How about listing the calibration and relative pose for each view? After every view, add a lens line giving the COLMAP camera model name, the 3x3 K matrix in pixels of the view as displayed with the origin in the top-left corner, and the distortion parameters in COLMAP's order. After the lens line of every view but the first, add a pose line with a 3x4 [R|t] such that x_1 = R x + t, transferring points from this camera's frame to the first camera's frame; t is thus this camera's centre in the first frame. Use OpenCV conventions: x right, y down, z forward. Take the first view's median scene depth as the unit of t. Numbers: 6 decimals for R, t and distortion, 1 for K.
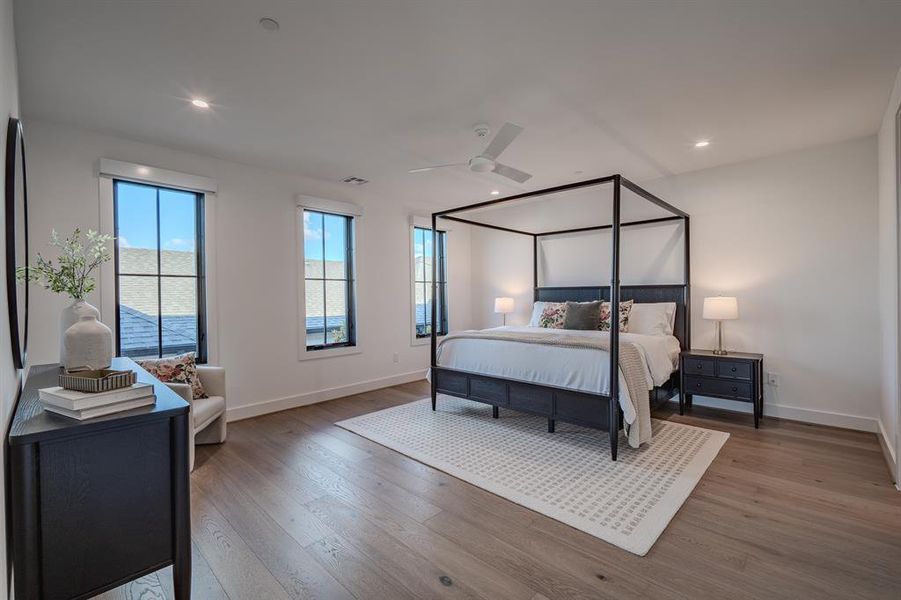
lens RADIAL K [[393.8, 0, 453.5], [0, 393.8, 298.9], [0, 0, 1]] dist [0.005260, -0.003465]
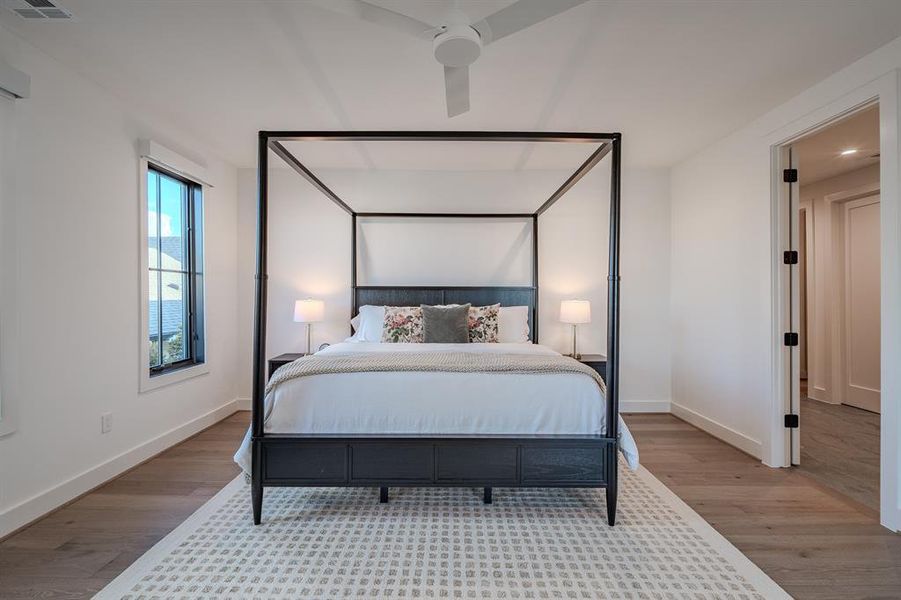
lens RADIAL K [[393.8, 0, 444.9], [0, 393.8, 298.8], [0, 0, 1]] dist [0.005260, -0.003465]
pose [[0.732356, 0.007445, 0.680881, -0.209548], [-0.002894, 0.999965, -0.007821, -0.000141], [-0.680916, 0.003757, 0.732352, 0.448414]]
